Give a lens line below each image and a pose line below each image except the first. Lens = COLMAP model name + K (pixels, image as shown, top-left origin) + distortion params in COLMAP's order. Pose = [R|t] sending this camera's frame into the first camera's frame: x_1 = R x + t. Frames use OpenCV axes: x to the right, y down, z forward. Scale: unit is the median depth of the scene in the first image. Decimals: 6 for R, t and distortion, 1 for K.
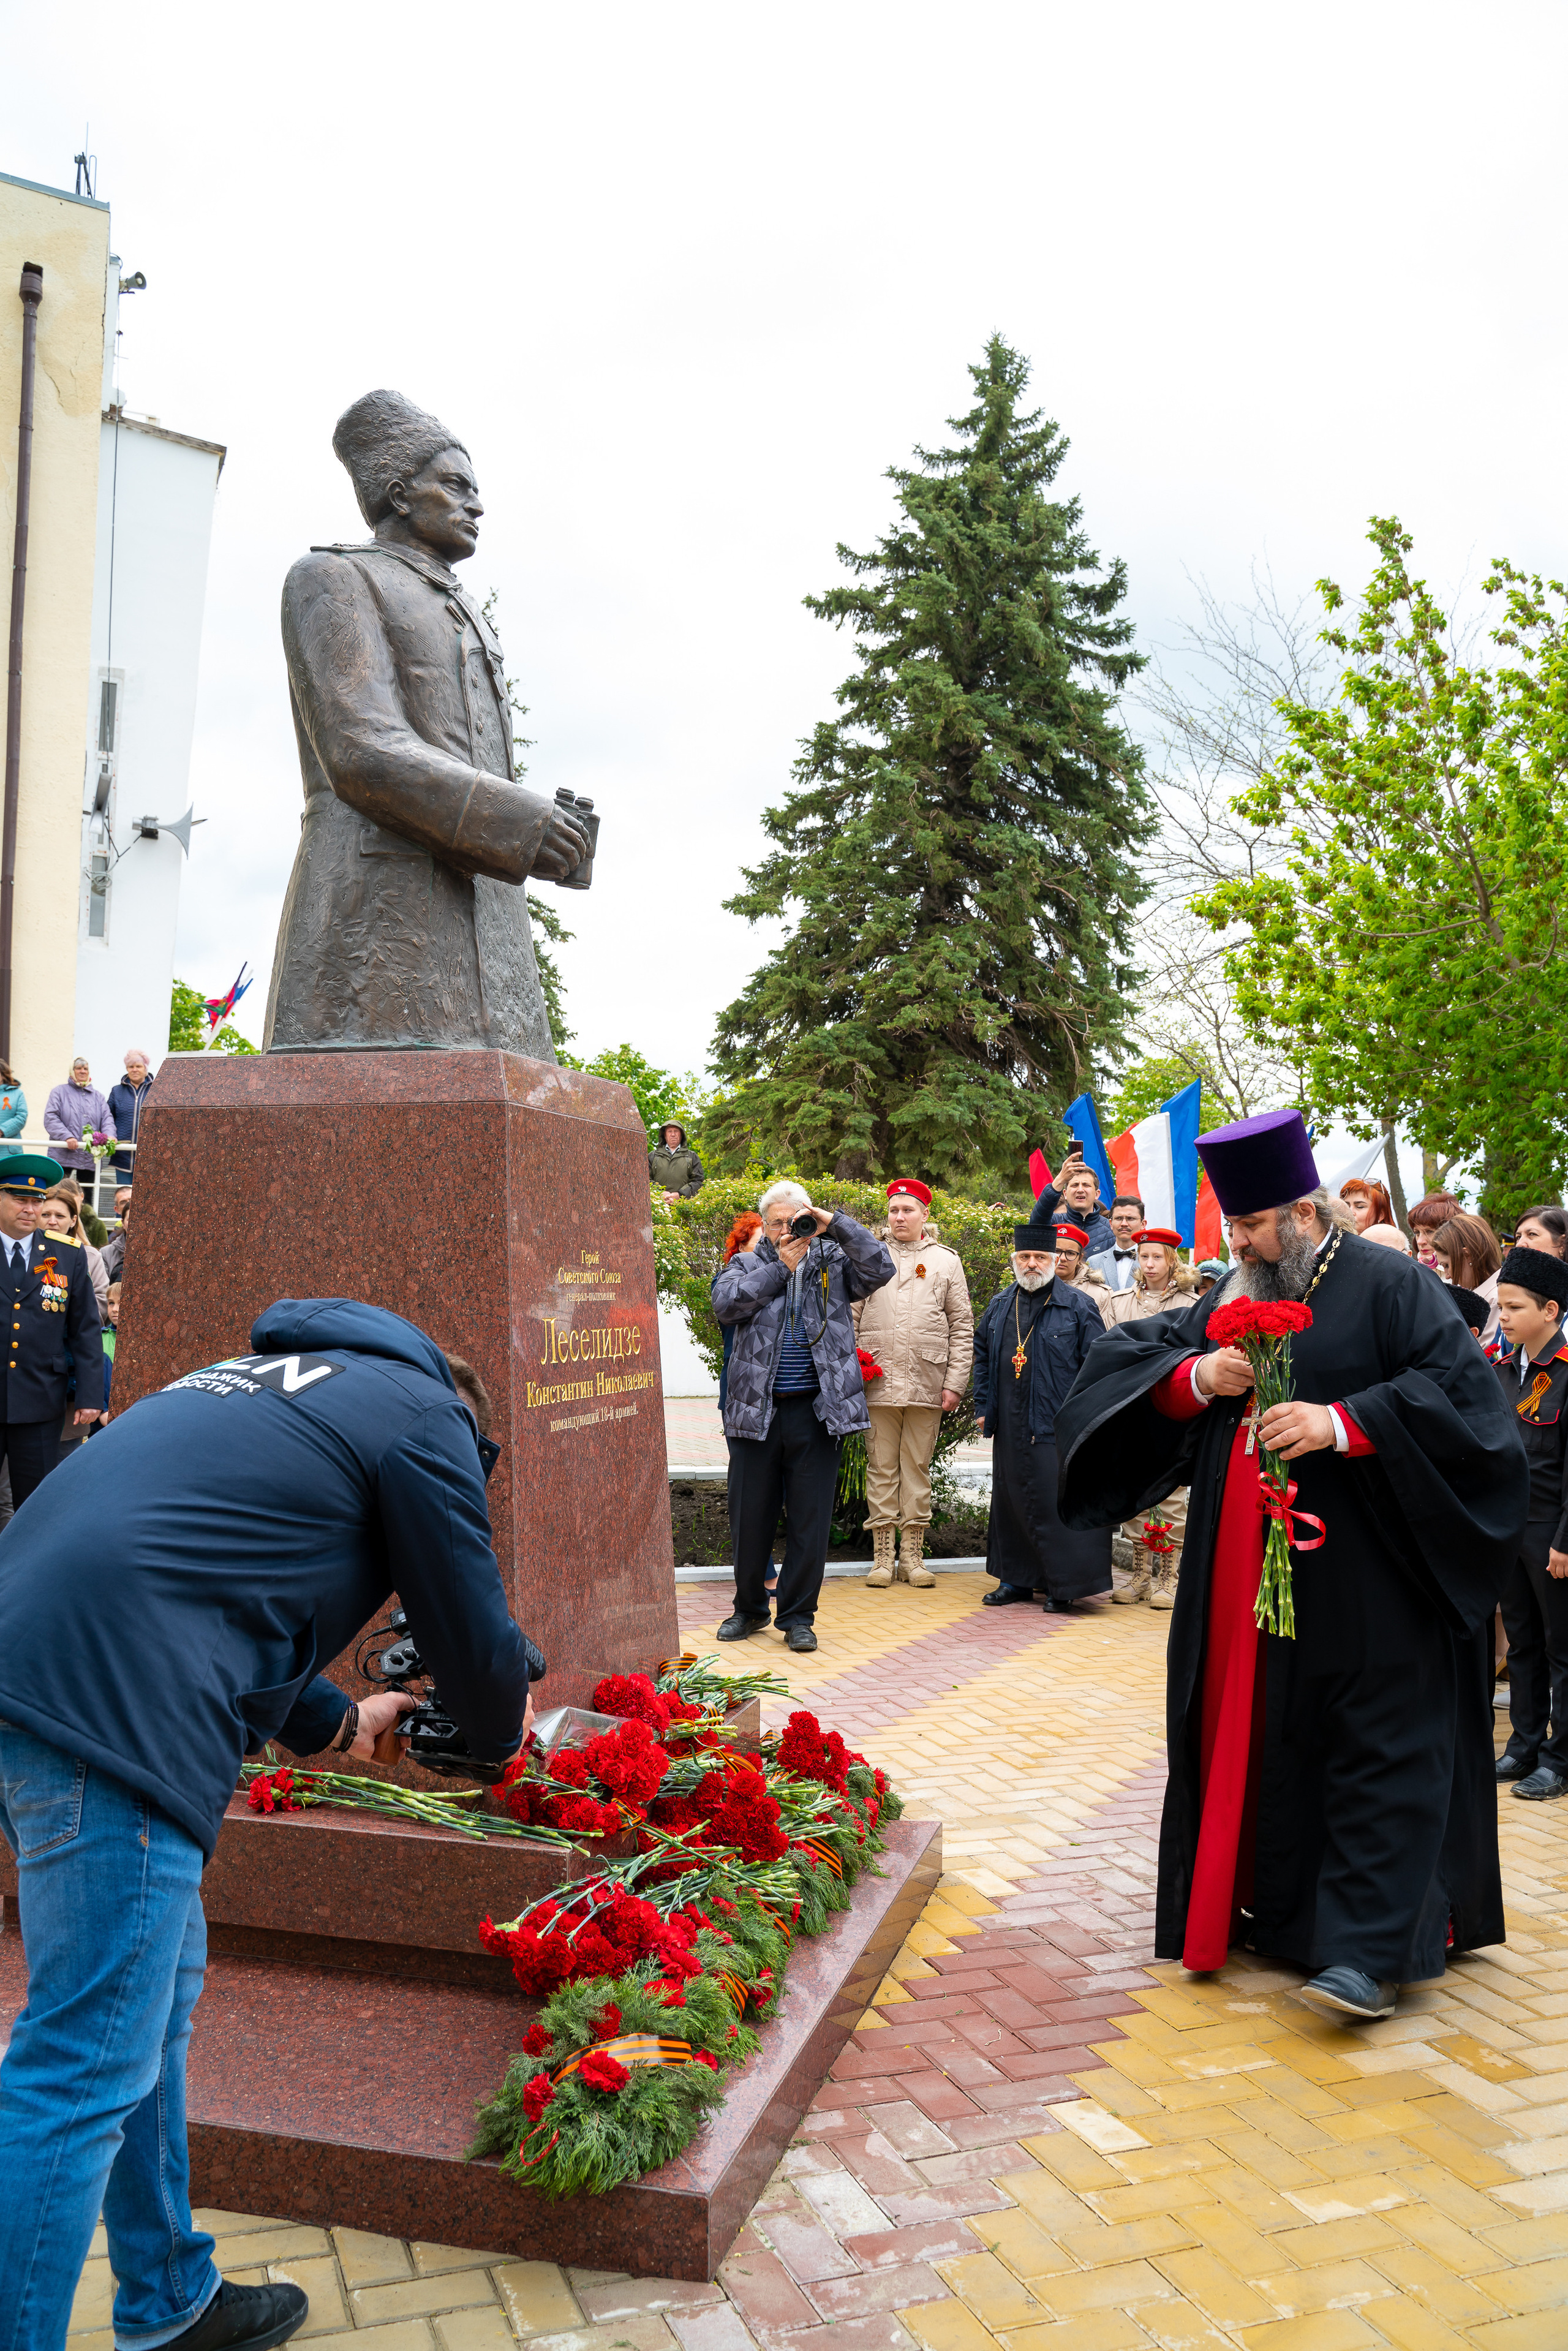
lens RADIAL K [[1869.6, 0, 784.3], [0, 1869.6, 1176.2], [0, 0, 1]] dist [-0.115881, 0.084488]
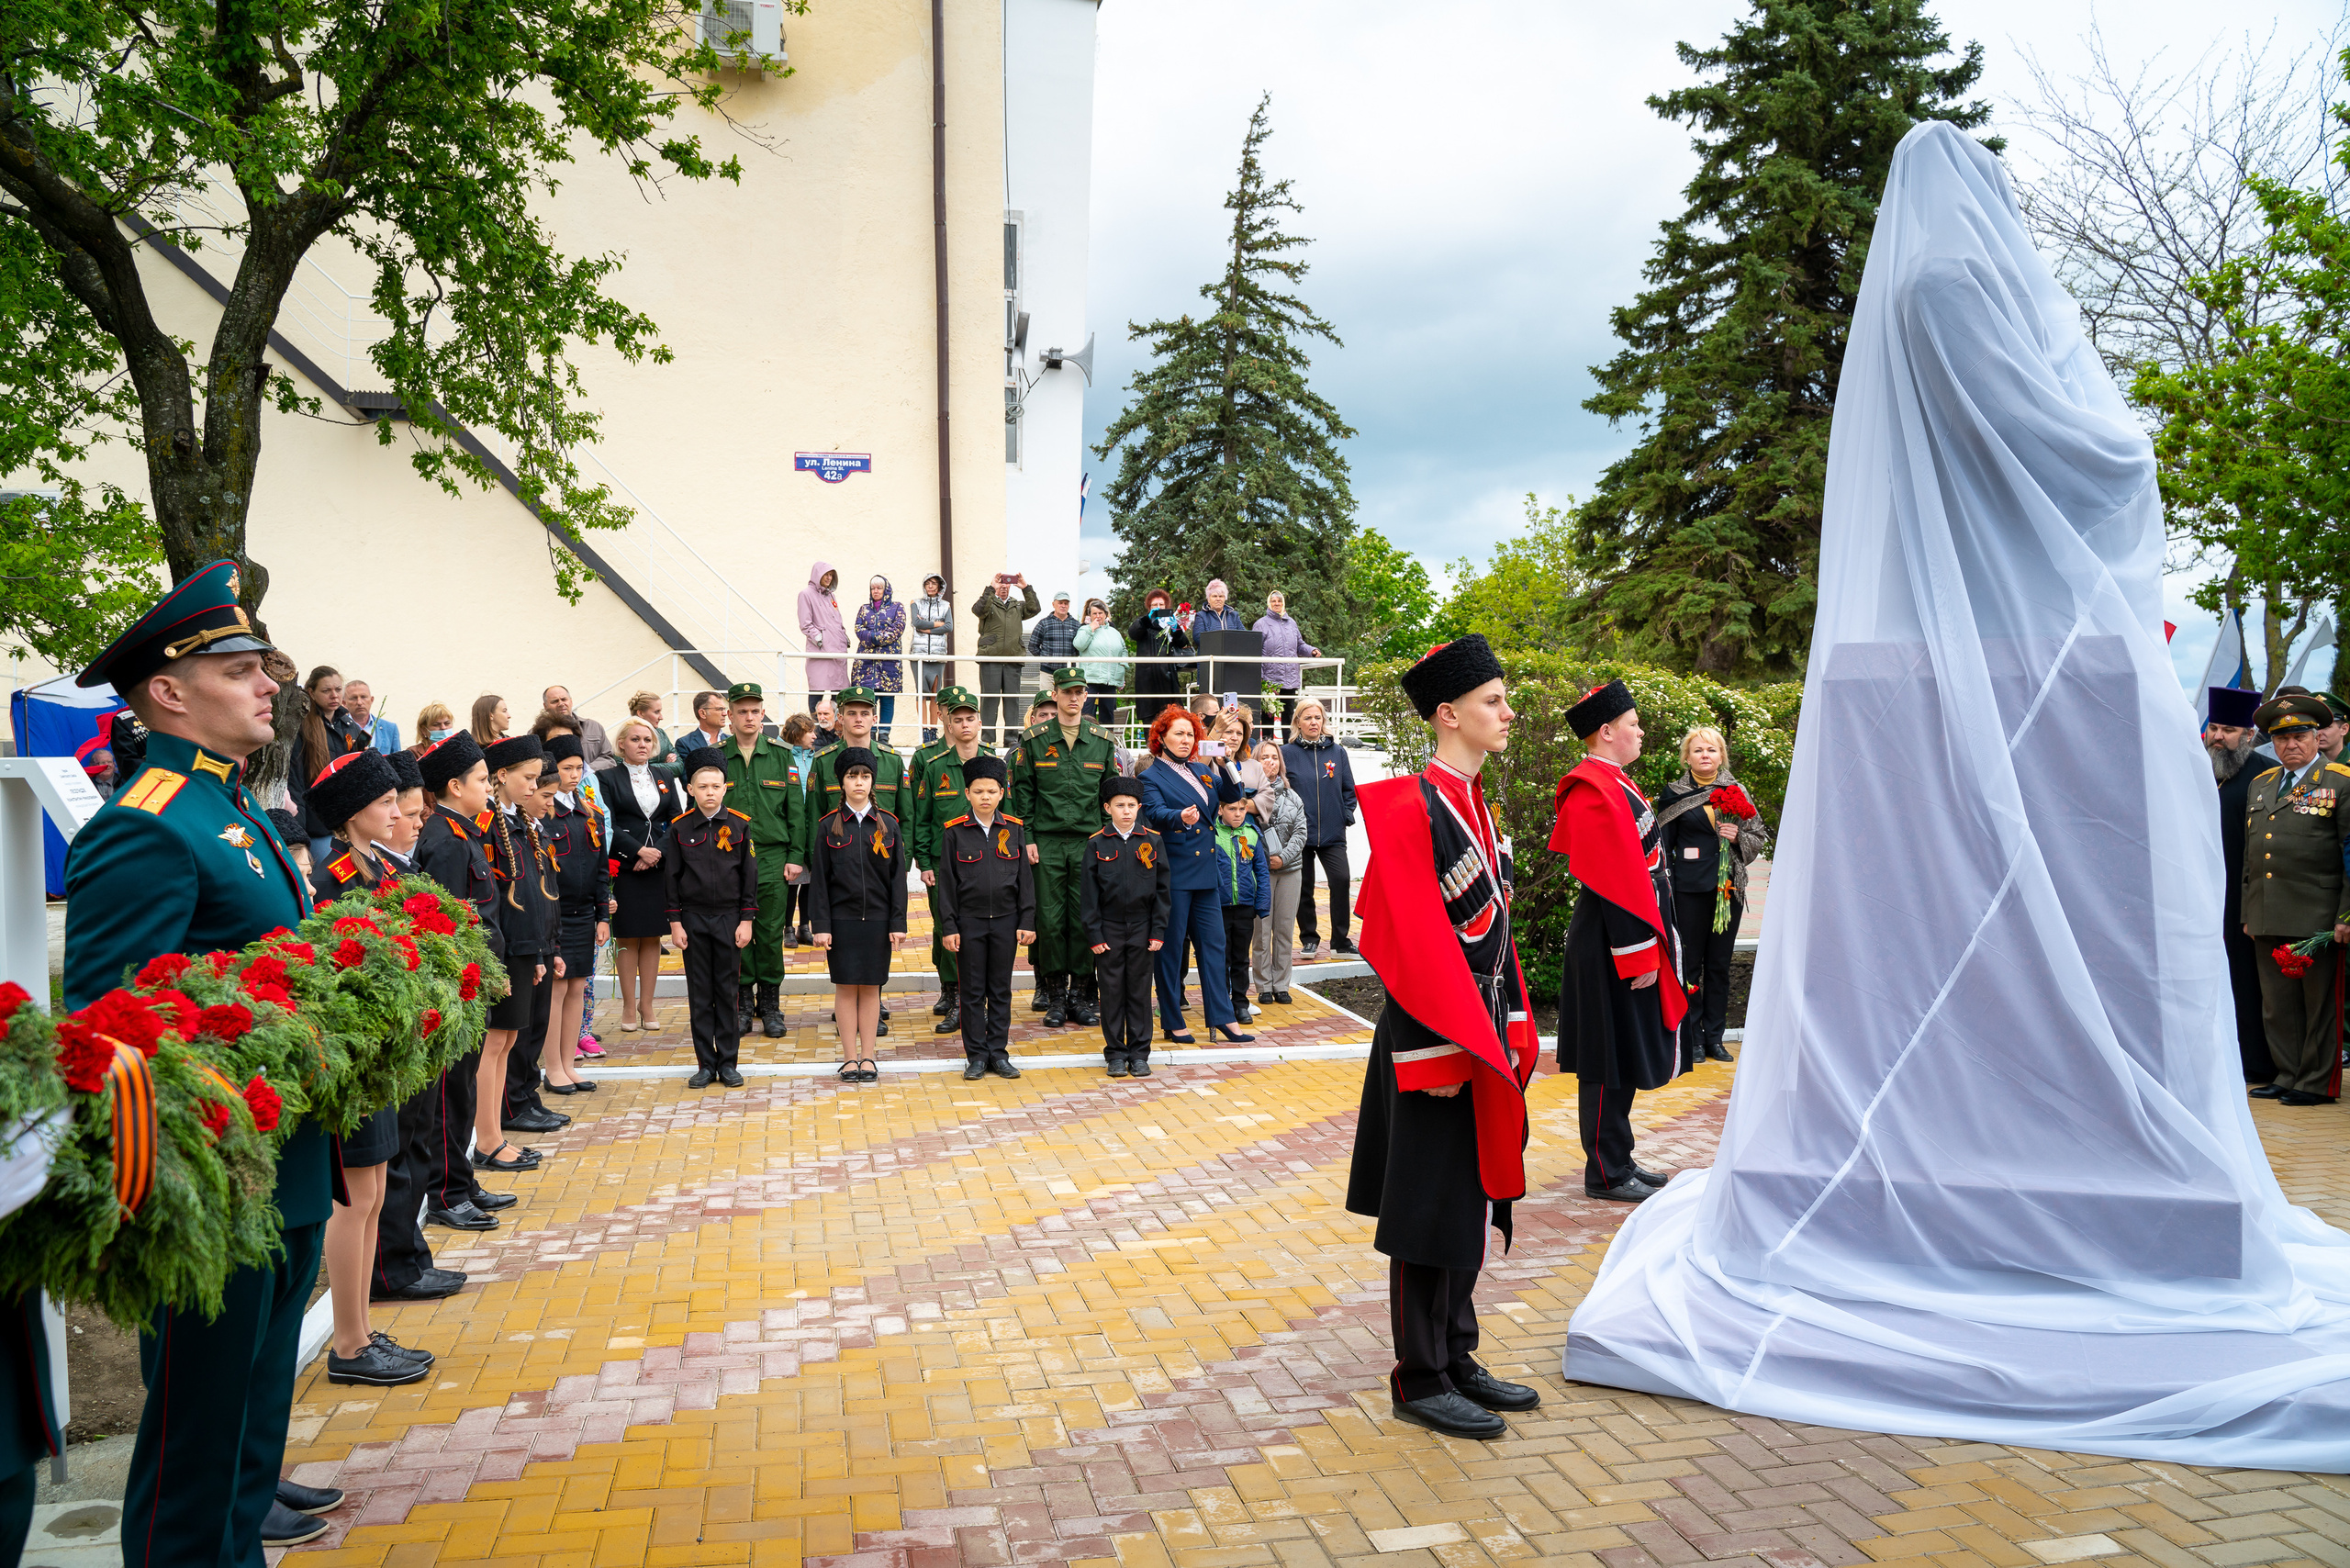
lens RADIAL K [[1869.0, 0, 1194.5], [0, 1869.0, 770.8], [0, 0, 1]] dist [-0.115881, 0.084488]
pose [[0.987231, -0.021828, -0.157791, -0.097215], [0.031540, 0.997742, 0.059305, -0.010886], [0.156140, -0.063524, 0.985690, -0.071327]]
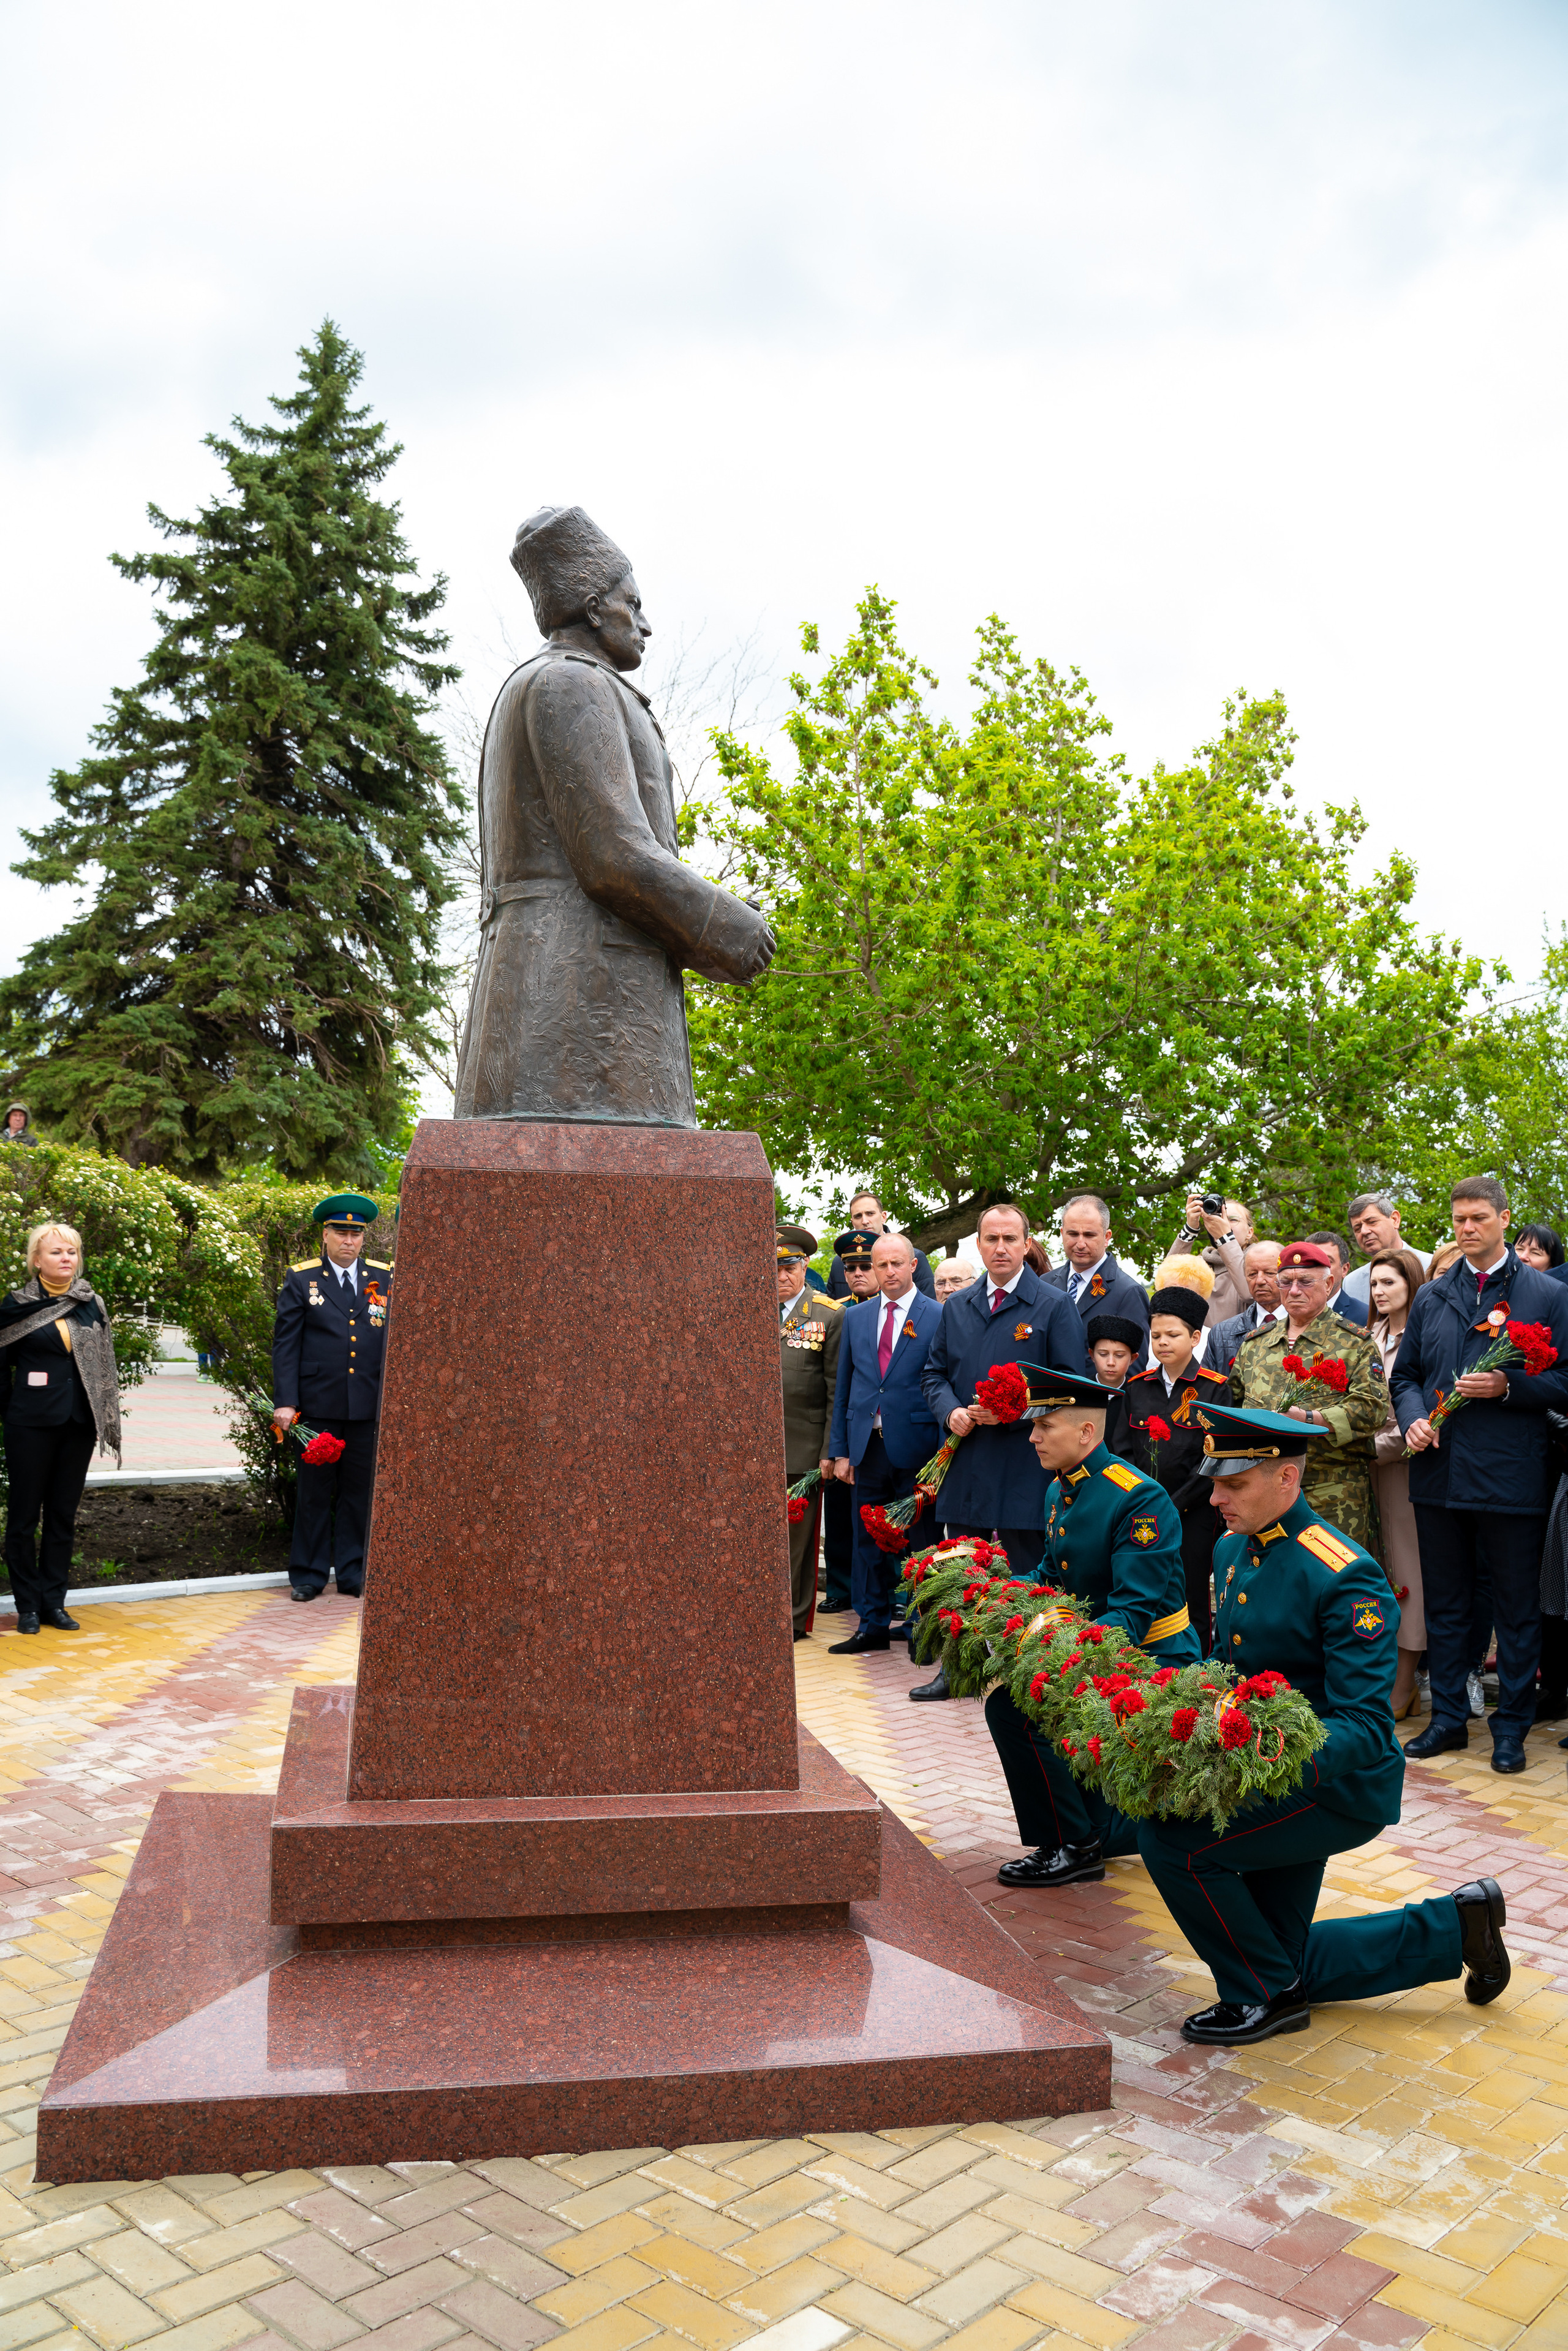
lens RADIAL K [[1869.6, 0, 777.5], [0, 1869.6, 1189.1], [0, 0, 1]] dist [-0.115881, 0.084488]
pose [[0.894329, 0.034474, 0.446081, -0.103359], [-0.041820, 0.999103, 0.006632, -0.006511], [-0.445452, -0.024587, 0.894968, -0.007077]]
